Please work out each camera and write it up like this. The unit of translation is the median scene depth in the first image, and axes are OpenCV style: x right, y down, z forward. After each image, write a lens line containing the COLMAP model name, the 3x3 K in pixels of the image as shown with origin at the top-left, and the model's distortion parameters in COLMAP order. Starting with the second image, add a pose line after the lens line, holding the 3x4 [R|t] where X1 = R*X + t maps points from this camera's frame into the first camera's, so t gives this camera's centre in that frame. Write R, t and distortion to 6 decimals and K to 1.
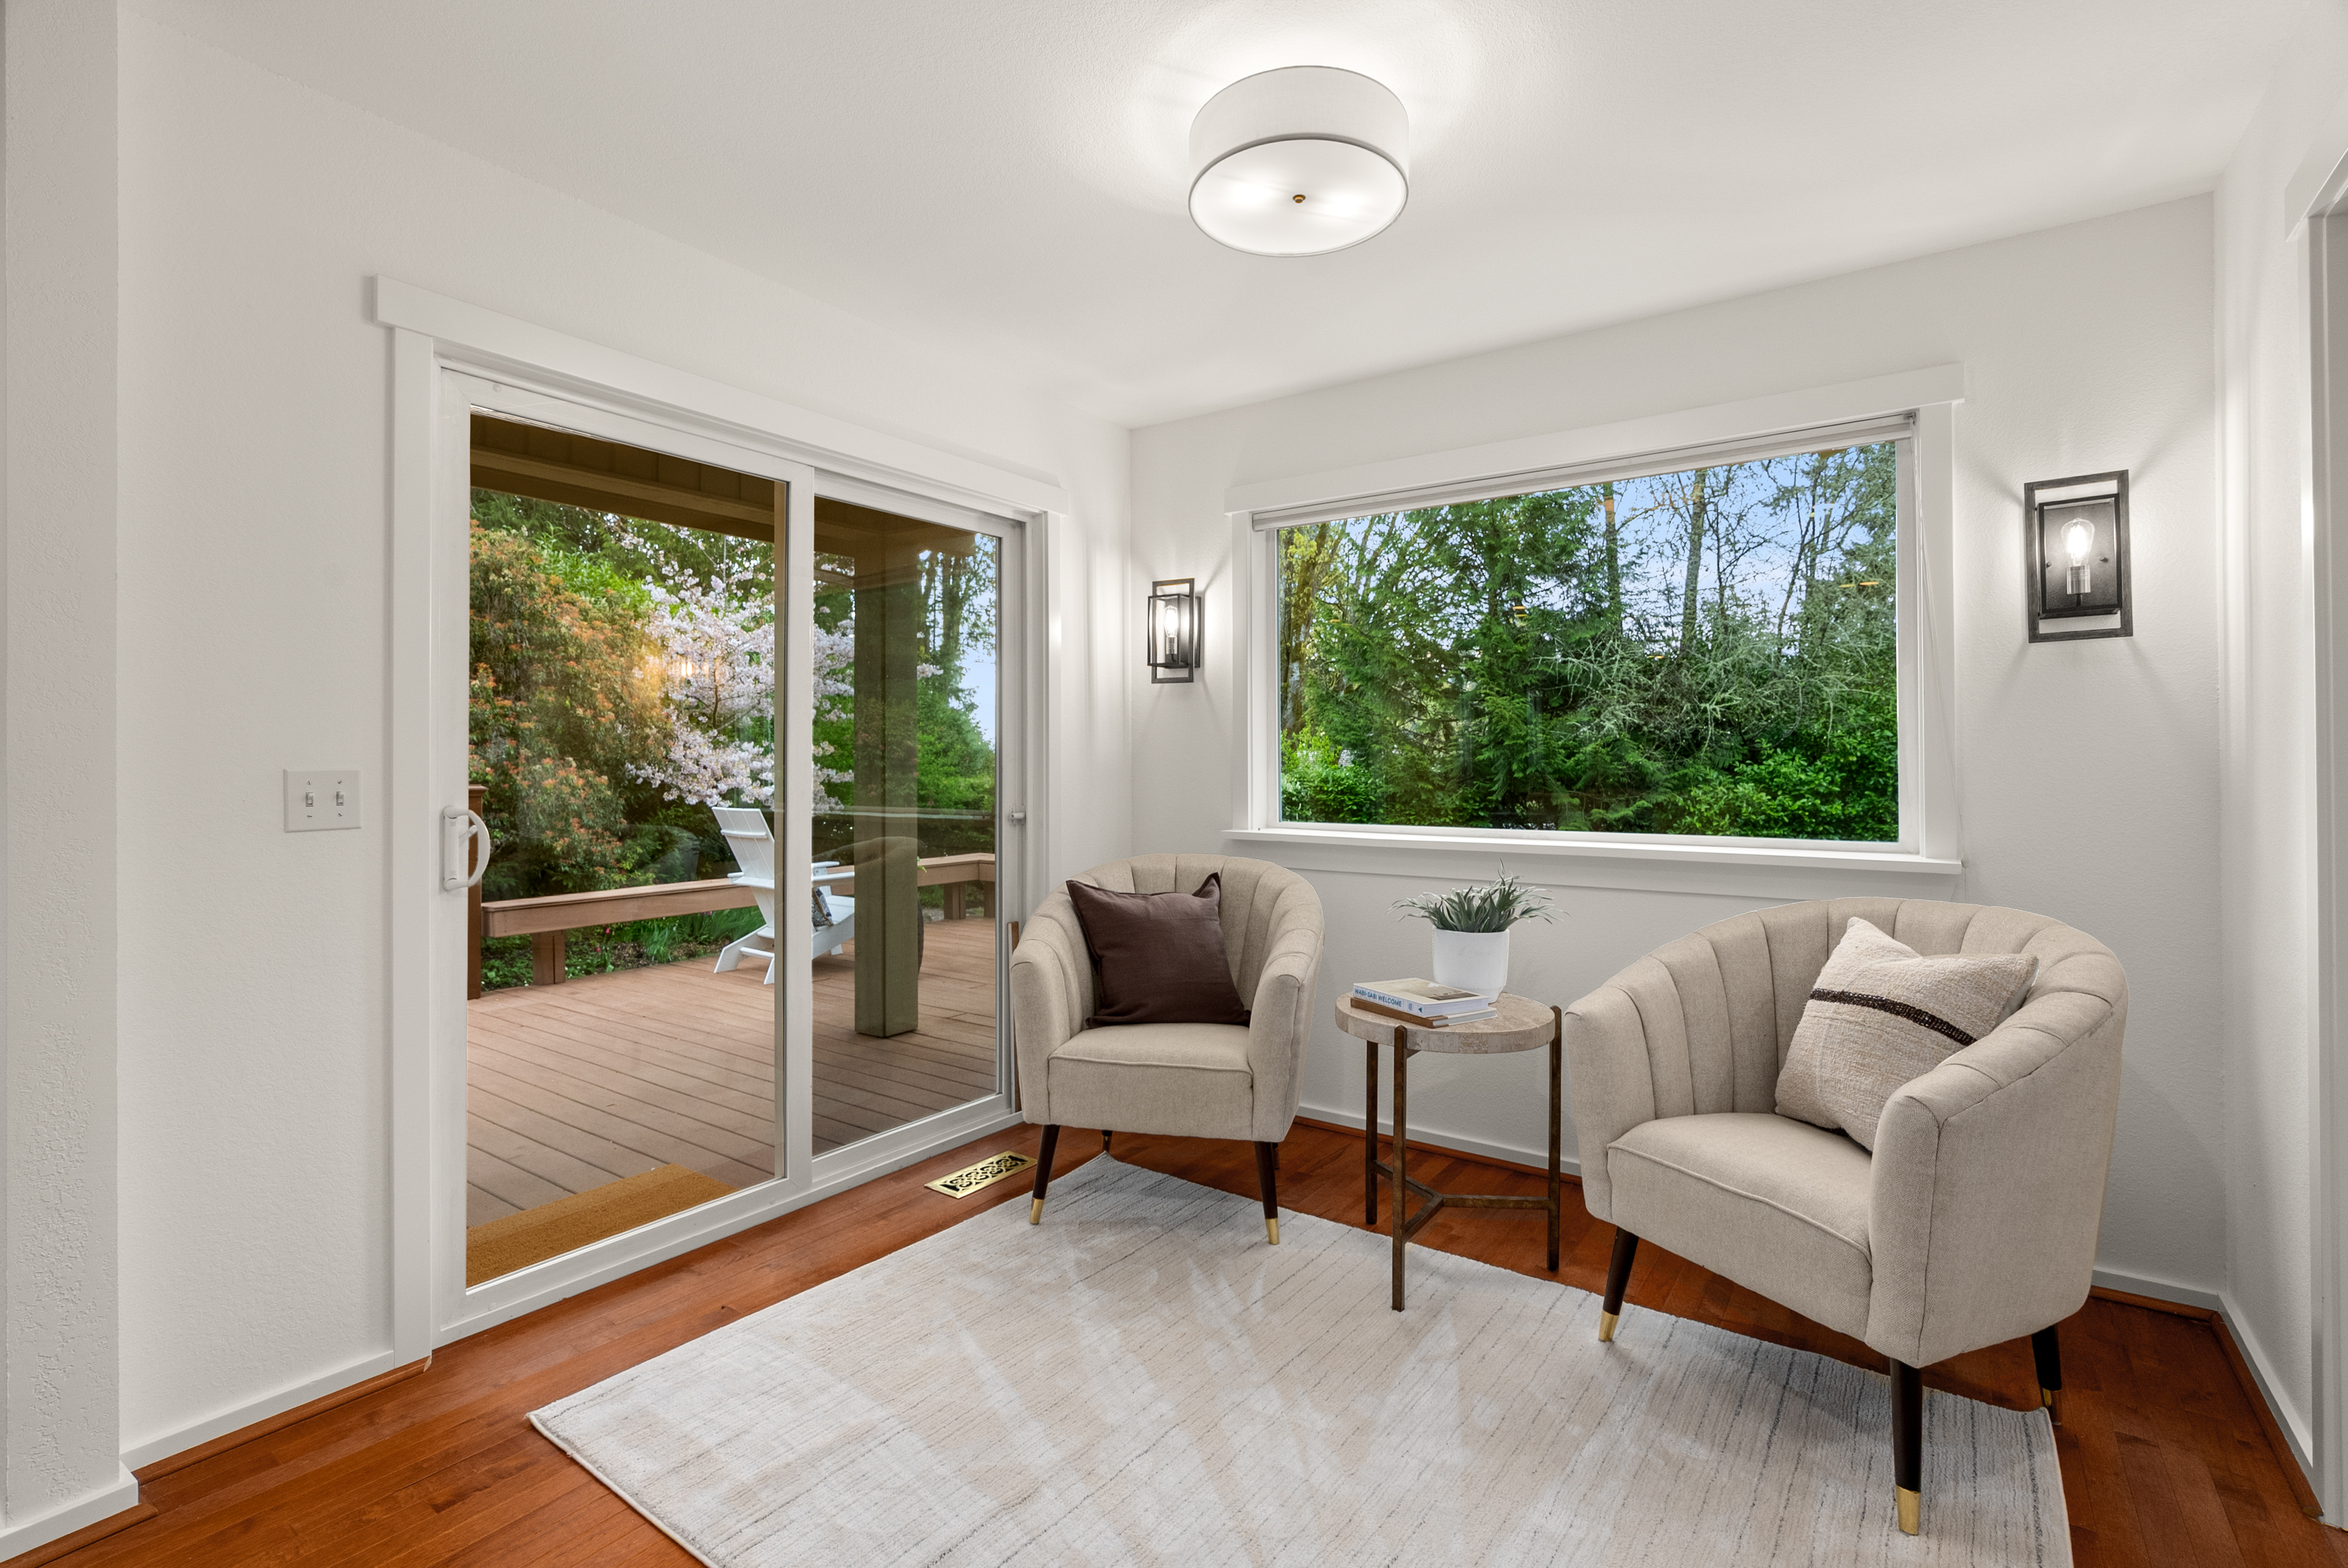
lens RADIAL K [[1083.8, 0, 1176.1], [0, 1083.8, 760.9], [0, 0, 1]] dist [-0.001893, 0.000916]
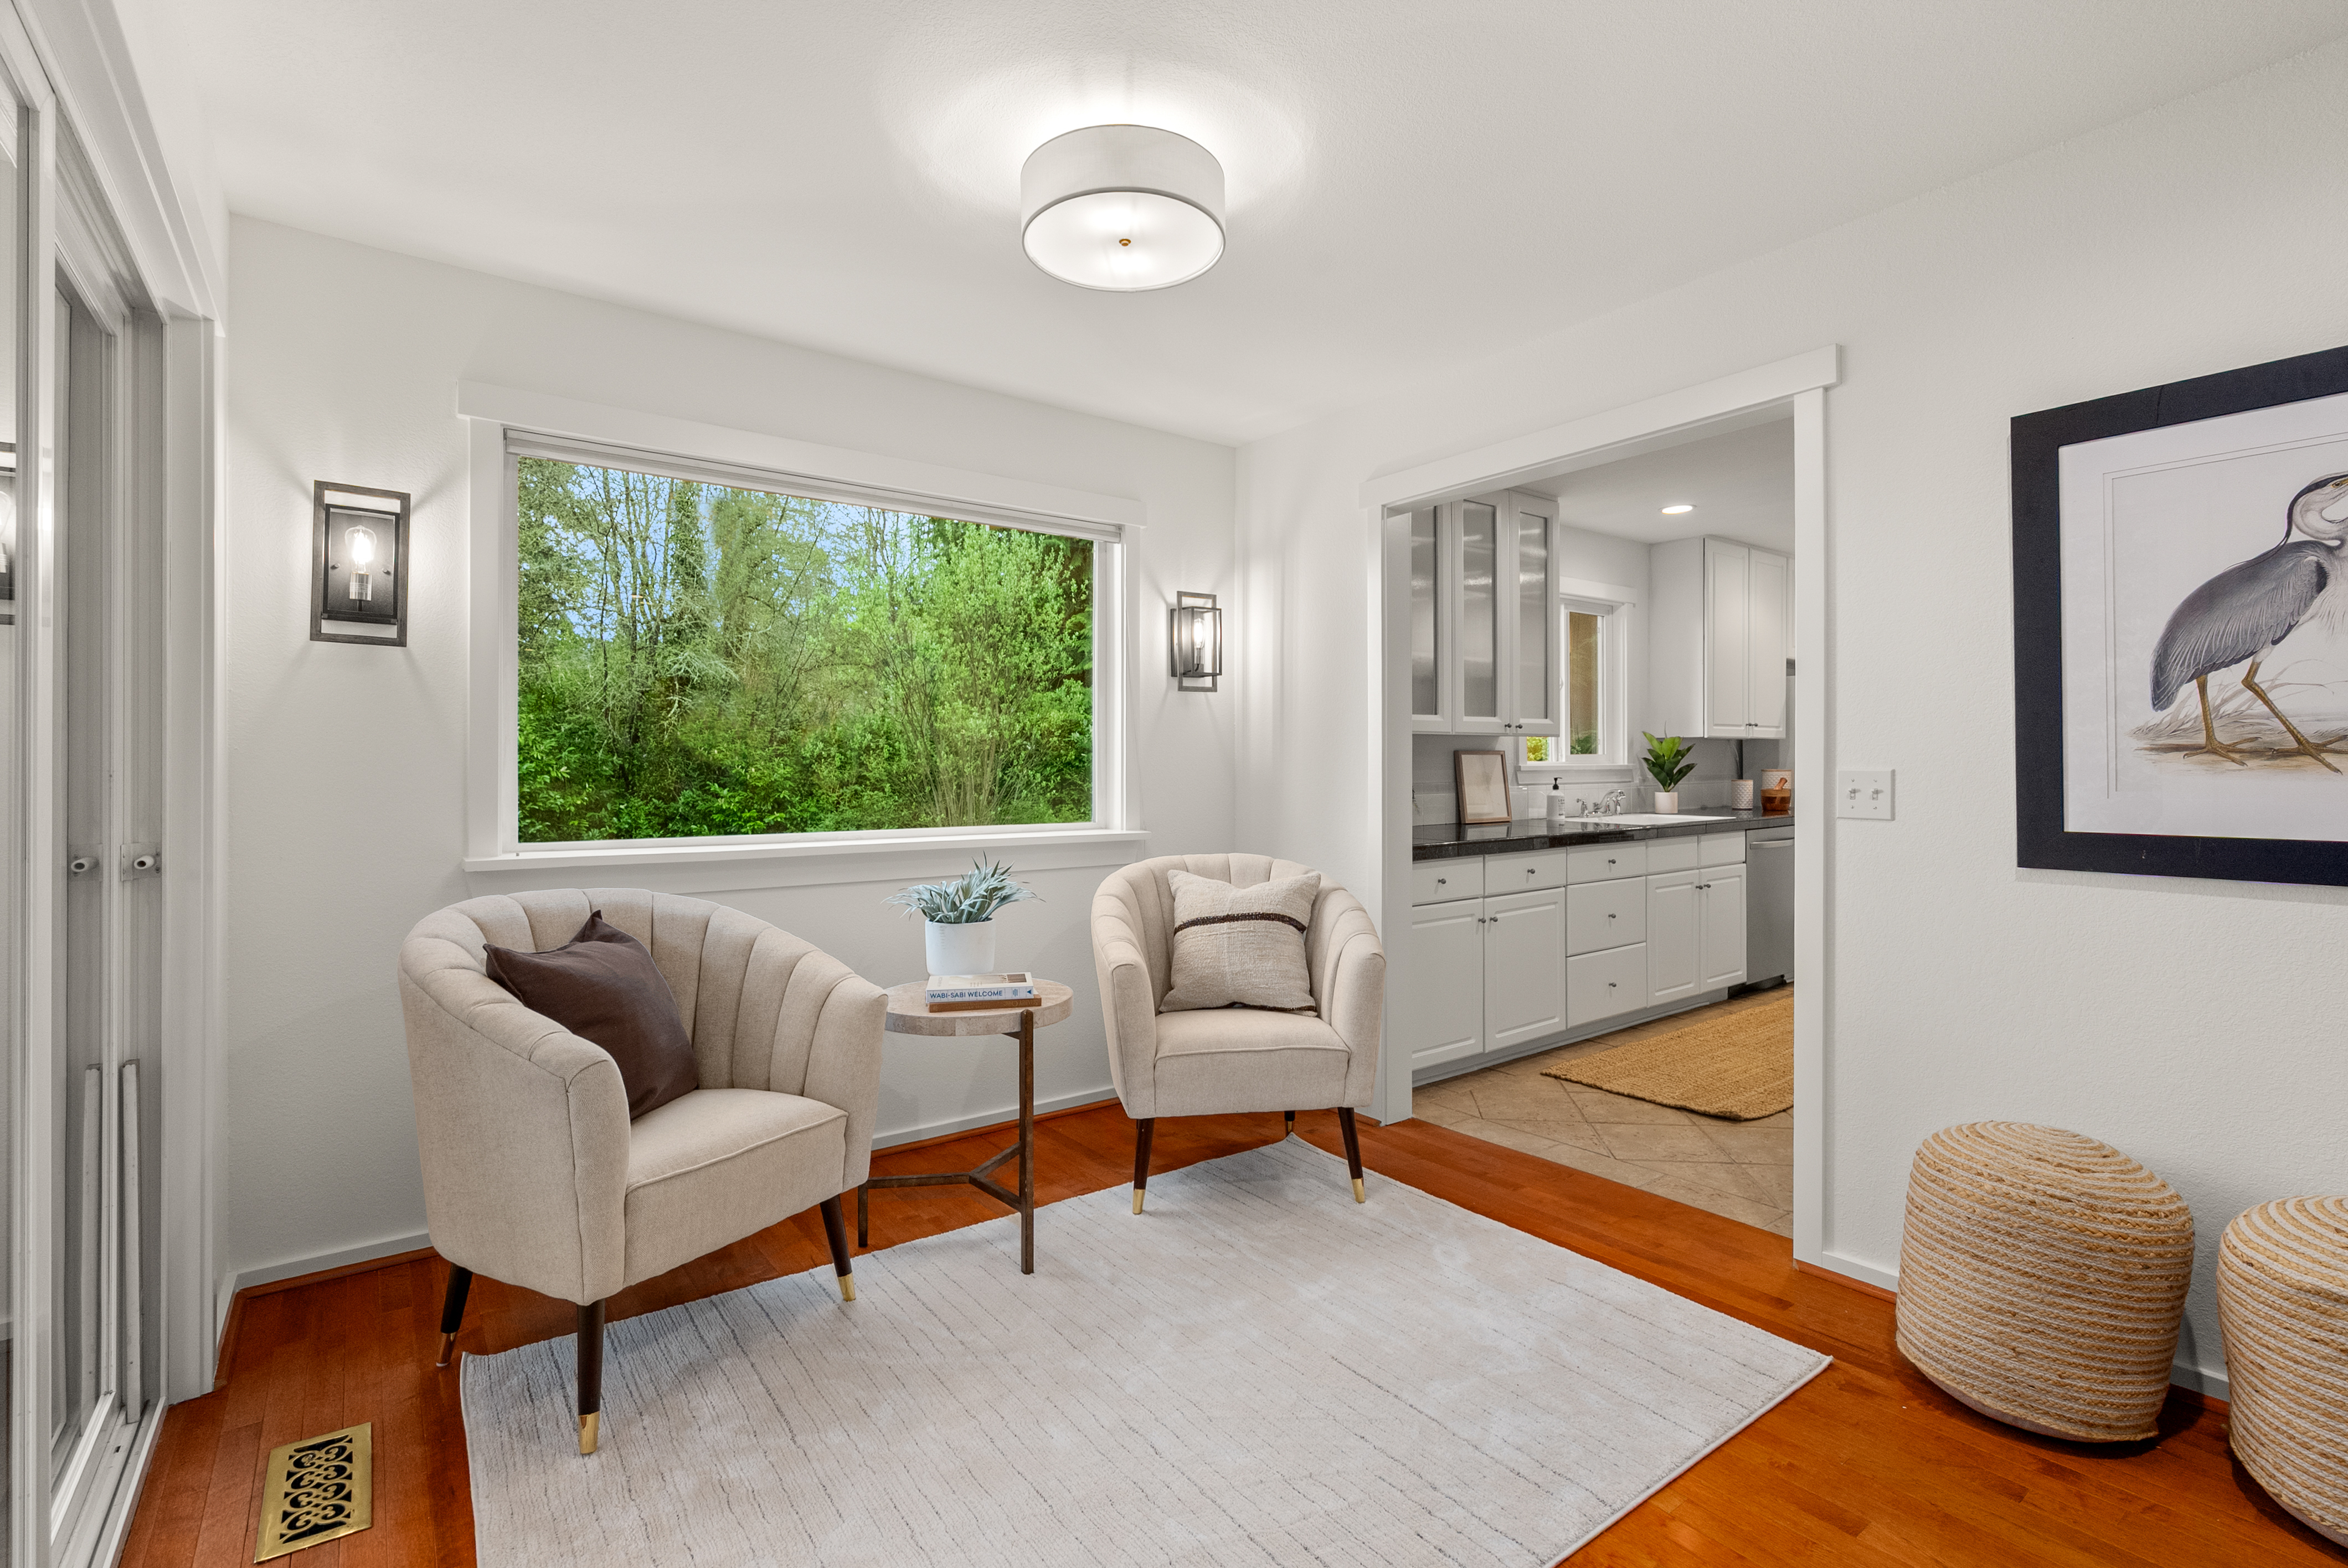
lens RADIAL K [[1083.8, 0, 1176.1], [0, 1083.8, 760.9], [0, 0, 1]] dist [-0.001893, 0.000916]
pose [[0.309848, 0.005220, 0.950772, -0.557675], [-0.001314, 0.999986, -0.005061, 0.002425], [-0.950785, 0.000319, 0.309851, 0.380989]]
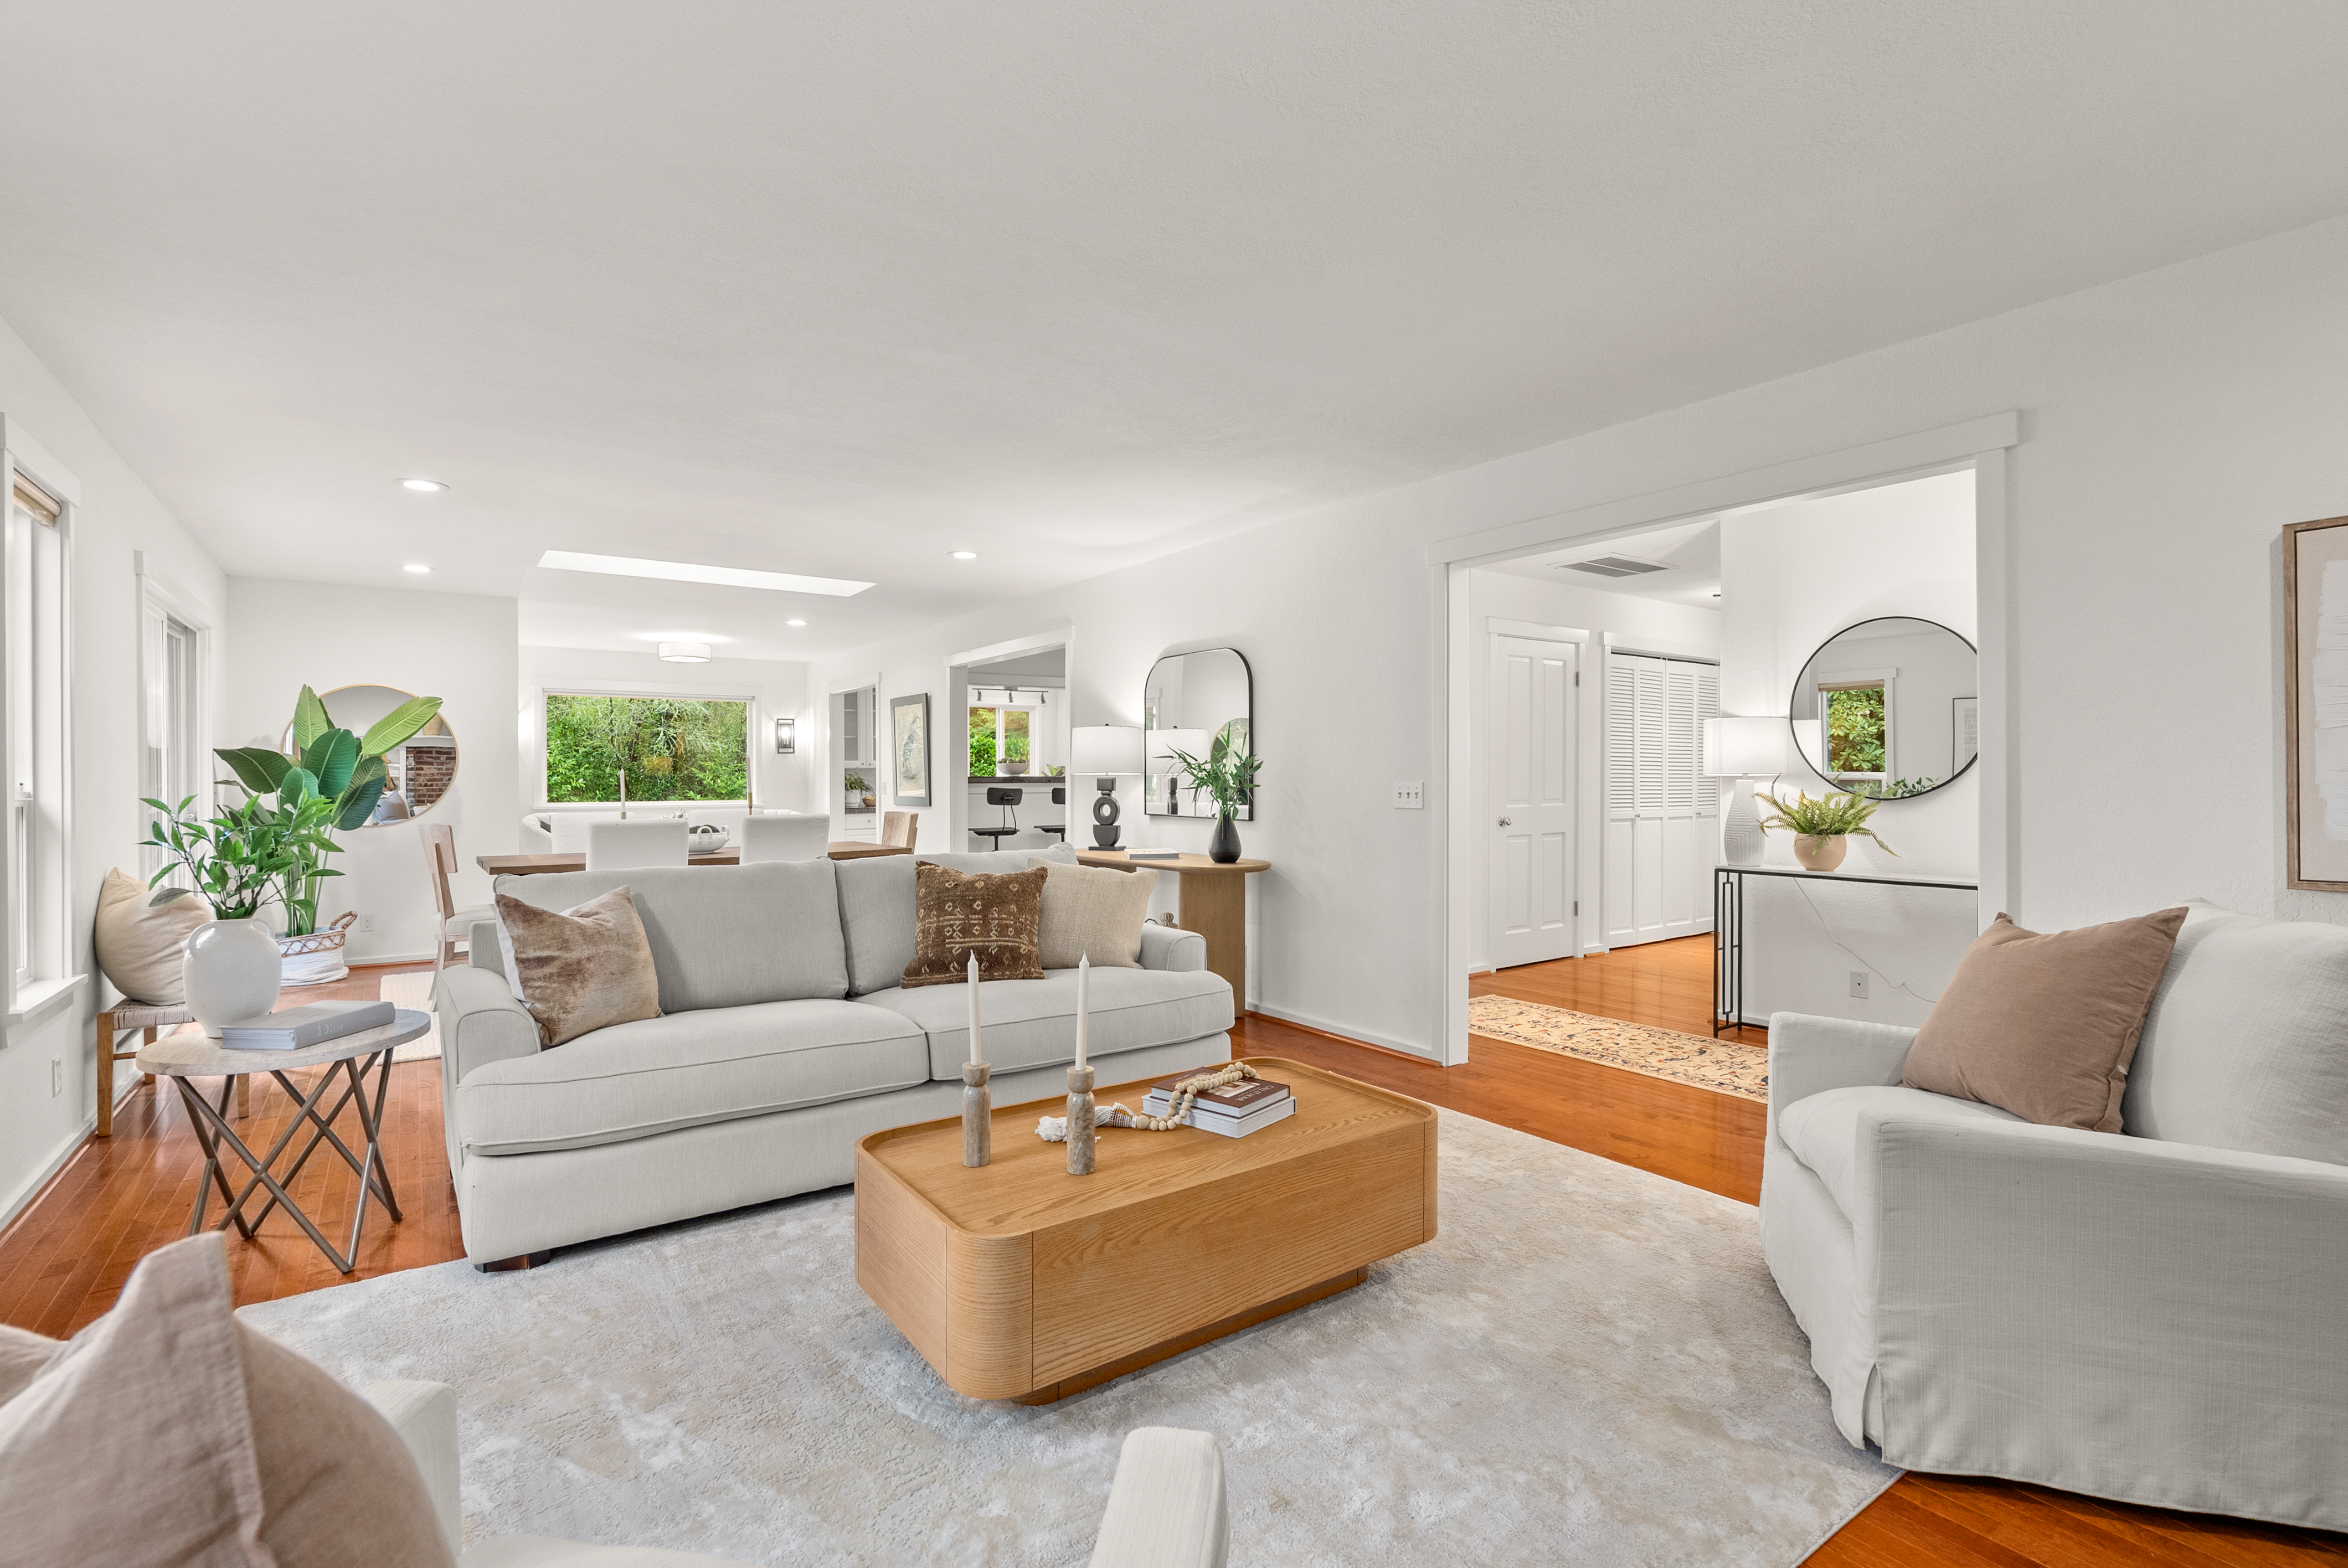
lens RADIAL K [[1074.8, 0, 1180.0], [0, 1074.8, 765.8], [0, 0, 1]] dist [0.000198, 0.000595]
pose [[0.324499, 0.010823, 0.945824, -2.191374], [-0.000658, 0.999937, -0.011217, -0.006100], [-0.945886, 0.003018, 0.324486, -1.540835]]
